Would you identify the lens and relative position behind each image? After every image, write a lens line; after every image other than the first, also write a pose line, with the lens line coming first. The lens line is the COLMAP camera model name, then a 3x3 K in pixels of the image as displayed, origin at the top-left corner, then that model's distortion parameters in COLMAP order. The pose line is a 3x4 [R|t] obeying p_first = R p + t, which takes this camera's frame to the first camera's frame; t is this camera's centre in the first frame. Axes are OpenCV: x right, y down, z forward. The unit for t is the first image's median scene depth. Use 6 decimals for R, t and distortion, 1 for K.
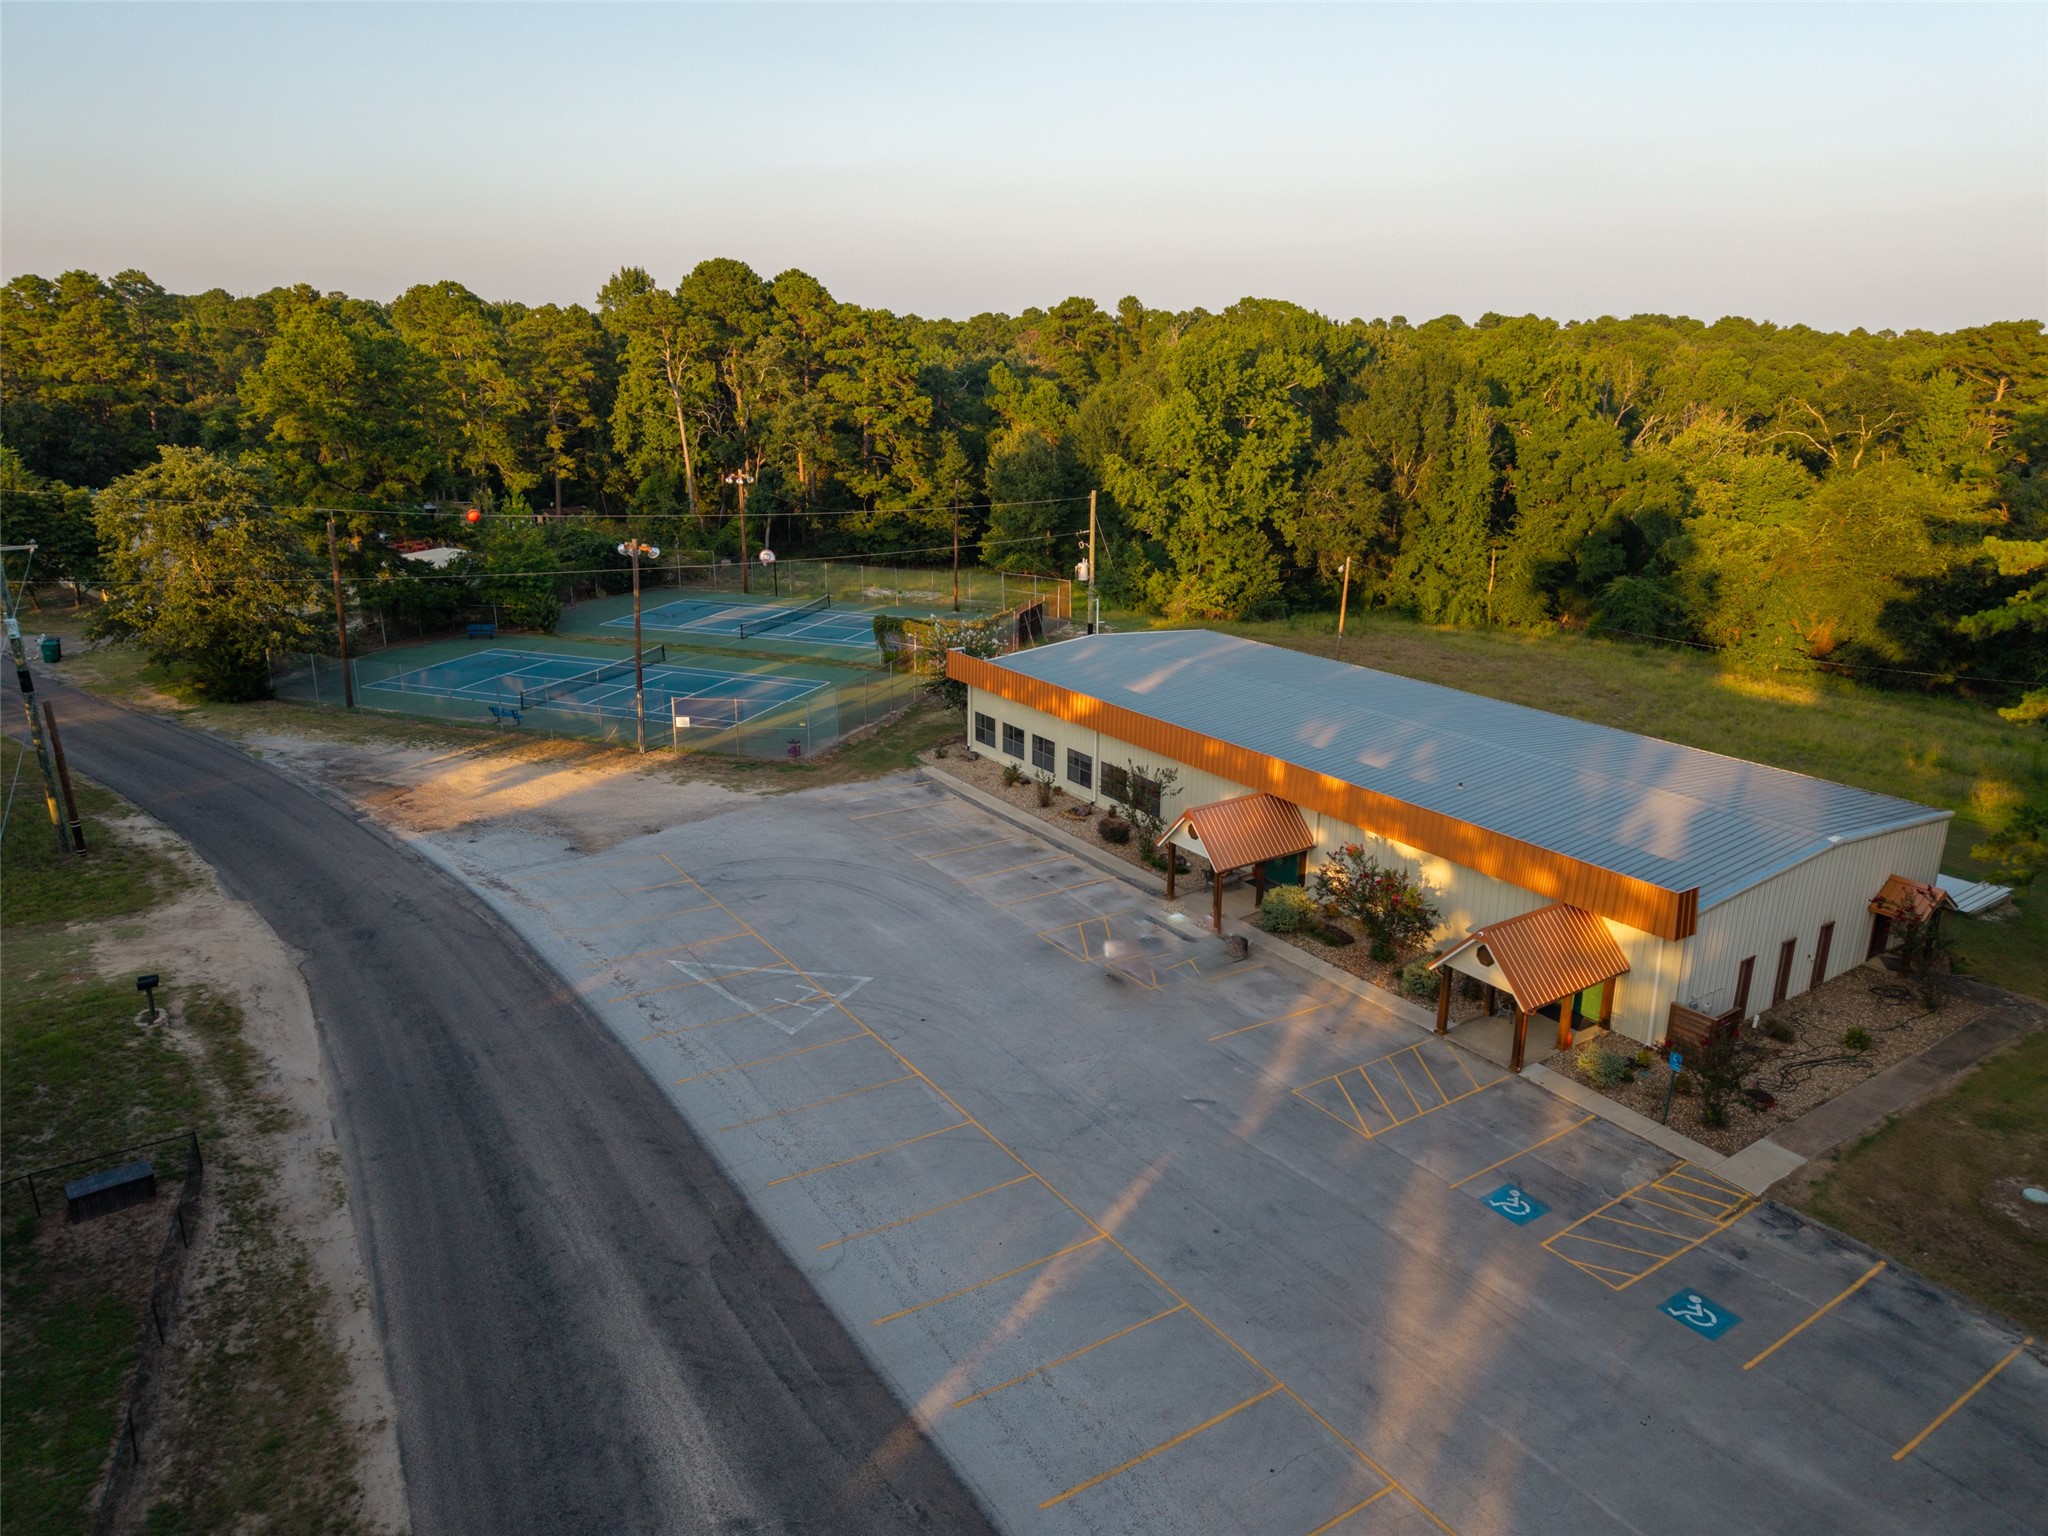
lens RADIAL K [[1361.6, 0, 1021.2], [0, 1361.6, 763.7], [0, 0, 1]] dist [0.058057, -0.073655]
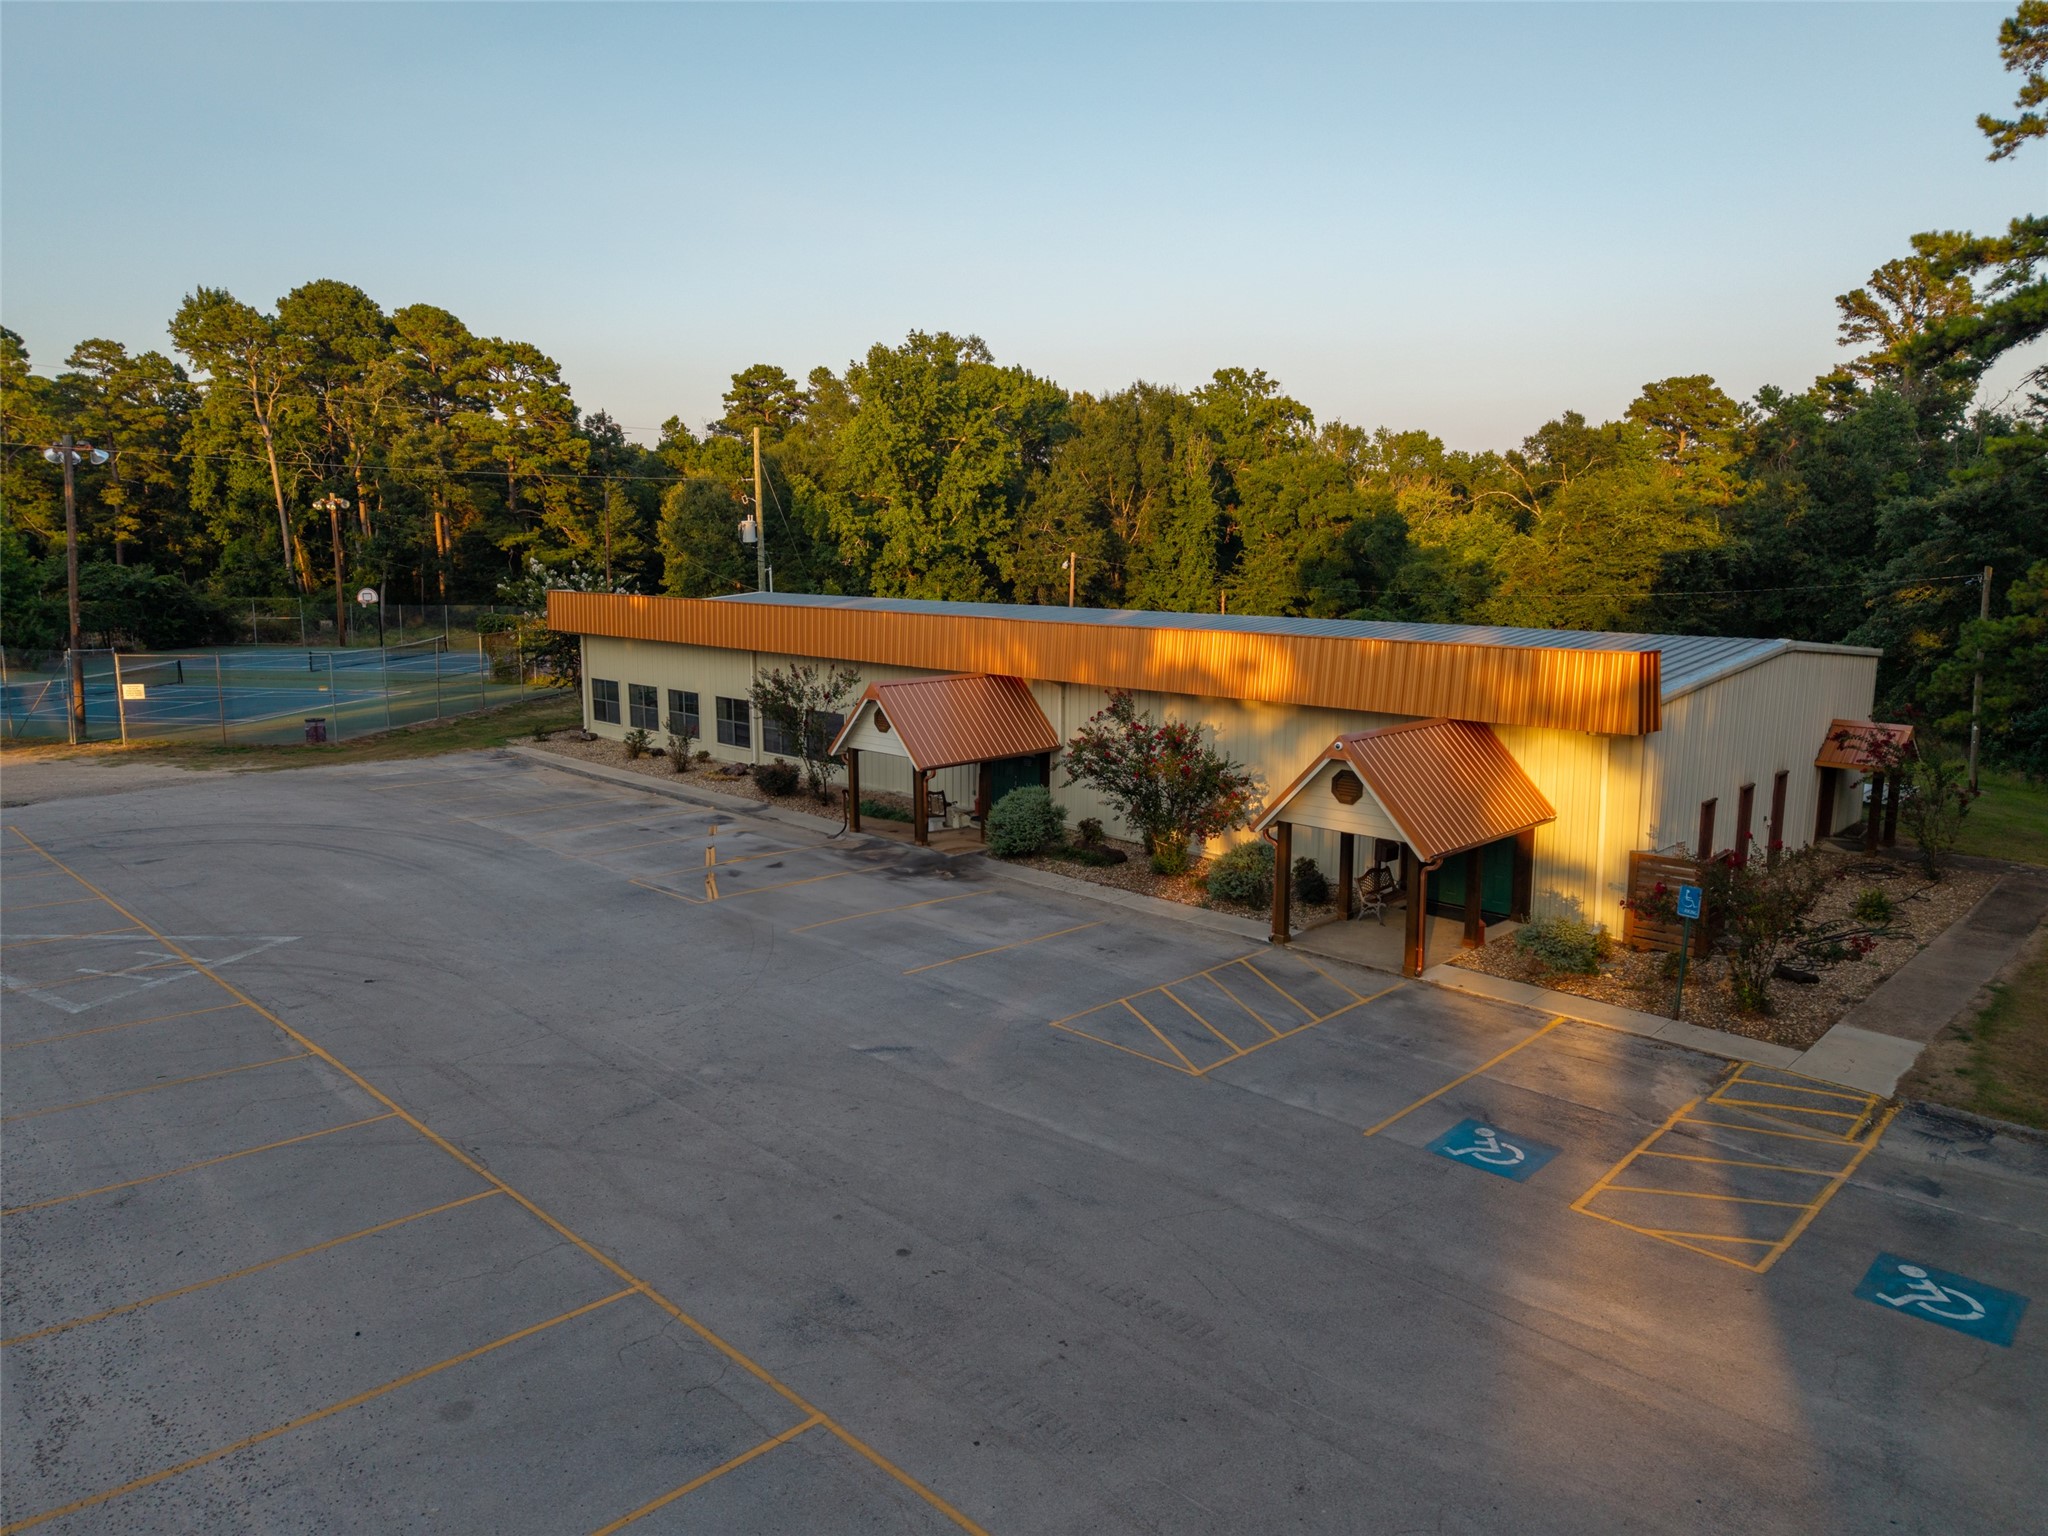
lens RADIAL K [[1361.6, 0, 1021.2], [0, 1361.6, 763.7], [0, 0, 1]] dist [0.058057, -0.073655]
pose [[0.979783, -0.032625, 0.197386, 0.044944], [0.058338, 0.990327, -0.125894, 0.112047], [-0.191369, 0.134864, 0.972209, 0.250467]]
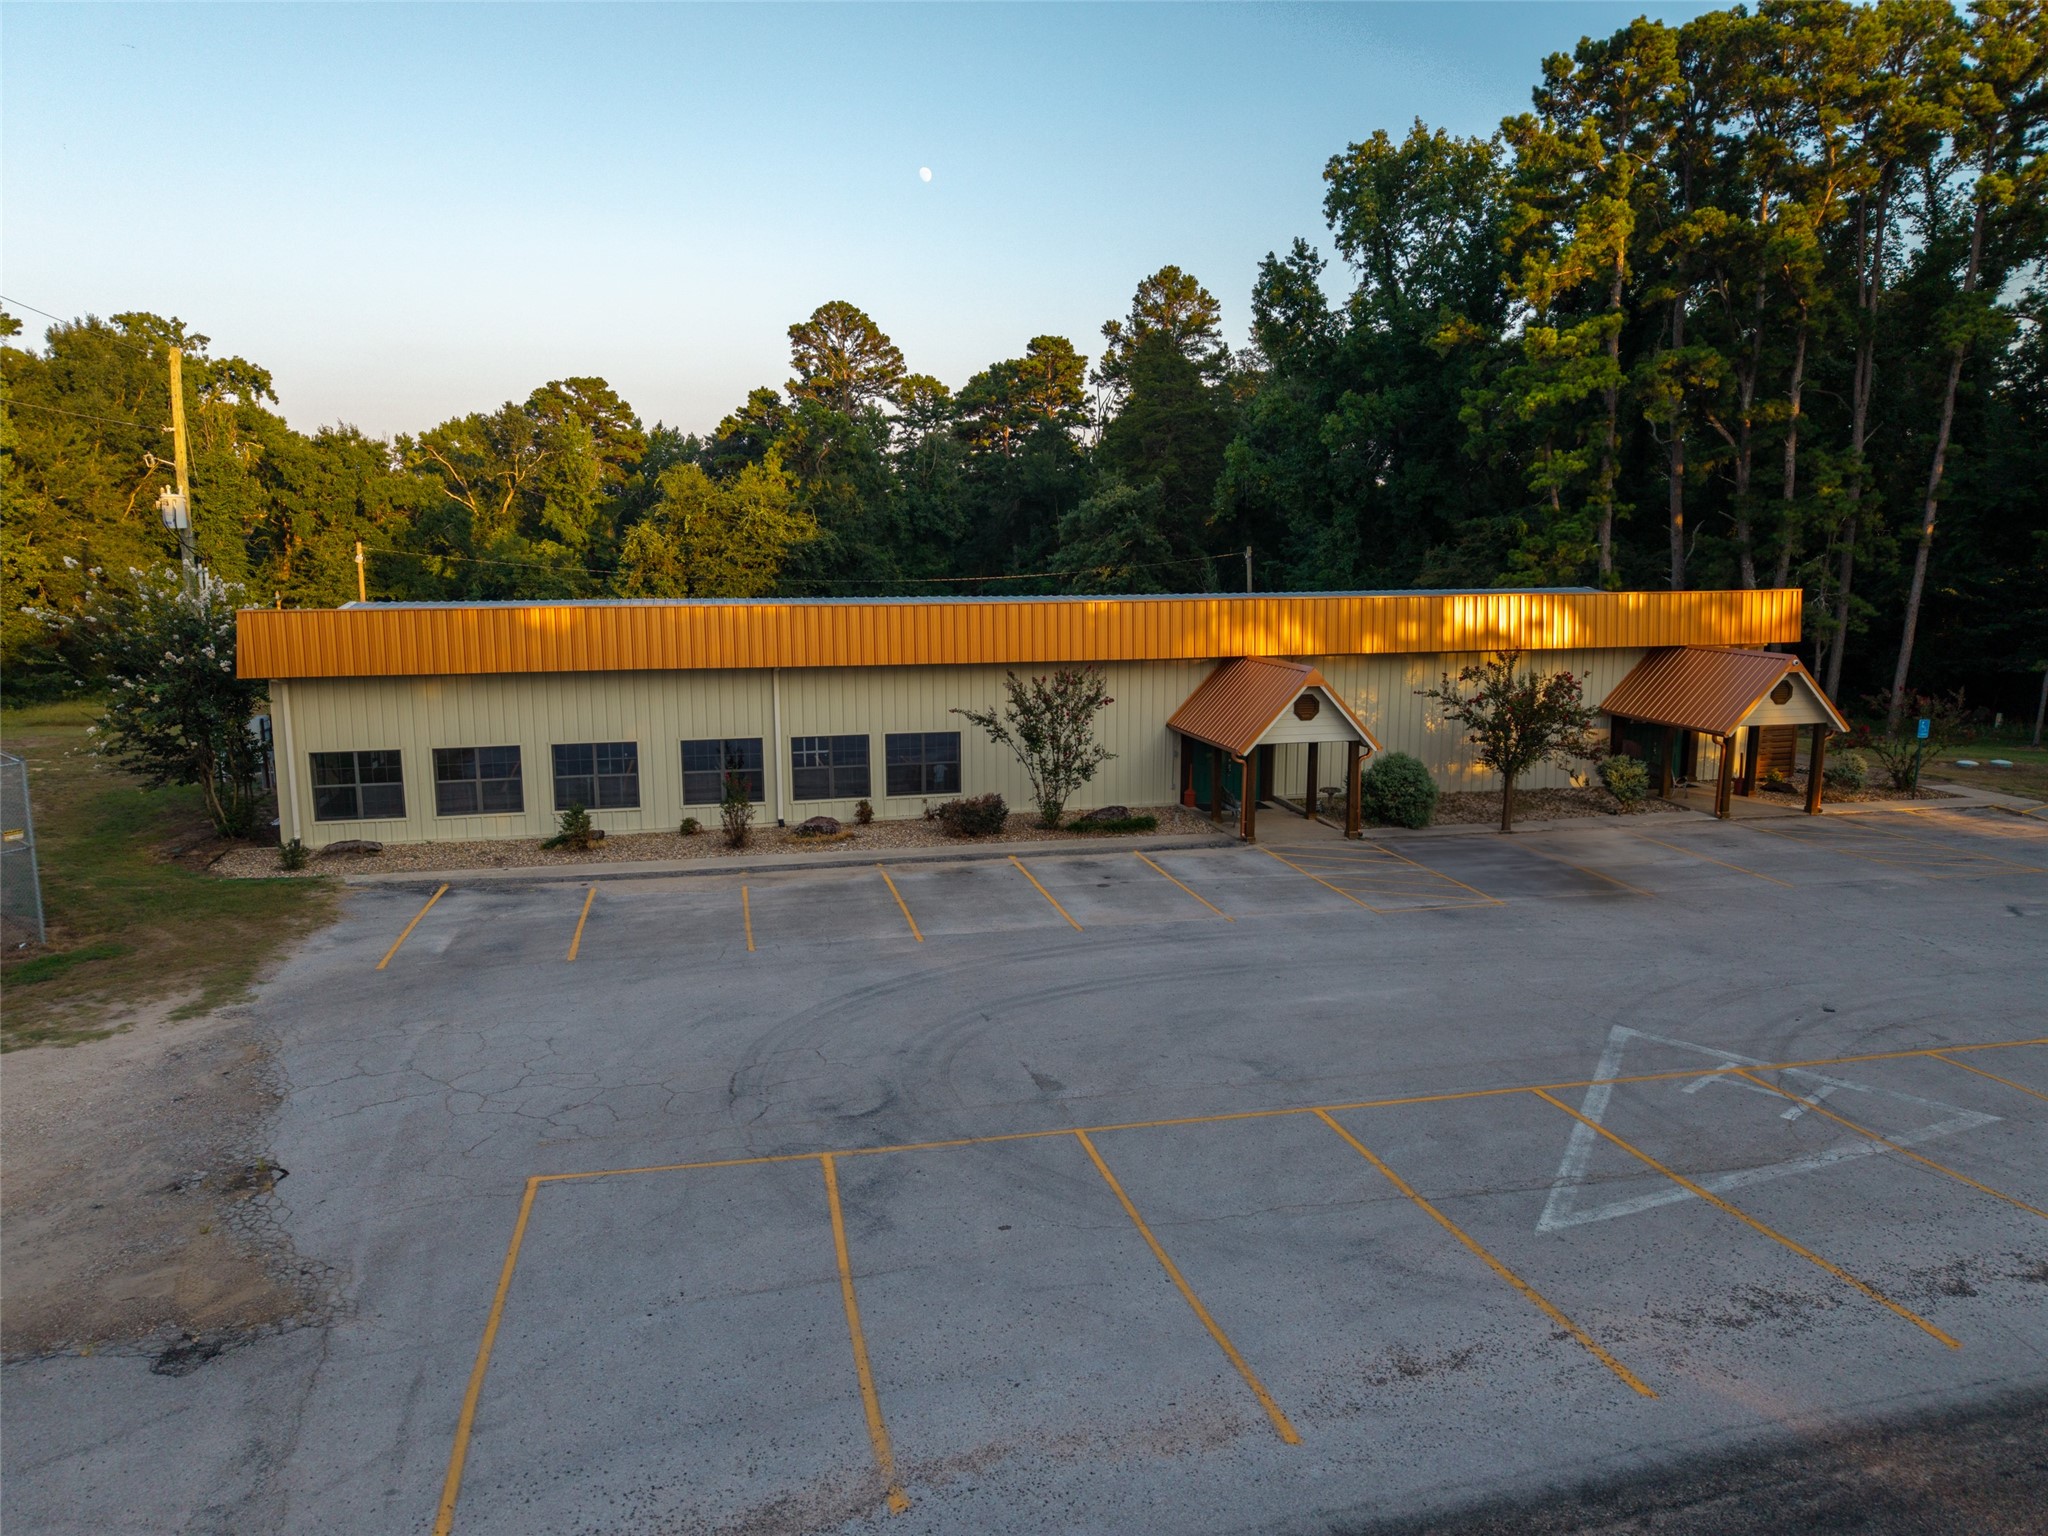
lens RADIAL K [[1361.6, 0, 1021.2], [0, 1361.6, 763.7], [0, 0, 1]] dist [0.058057, -0.073655]
pose [[0.353946, -0.155177, 0.922303, -0.357938], [0.274053, 0.960062, 0.056358, 0.001912], [-0.894213, 0.232812, 0.382337, 0.629084]]
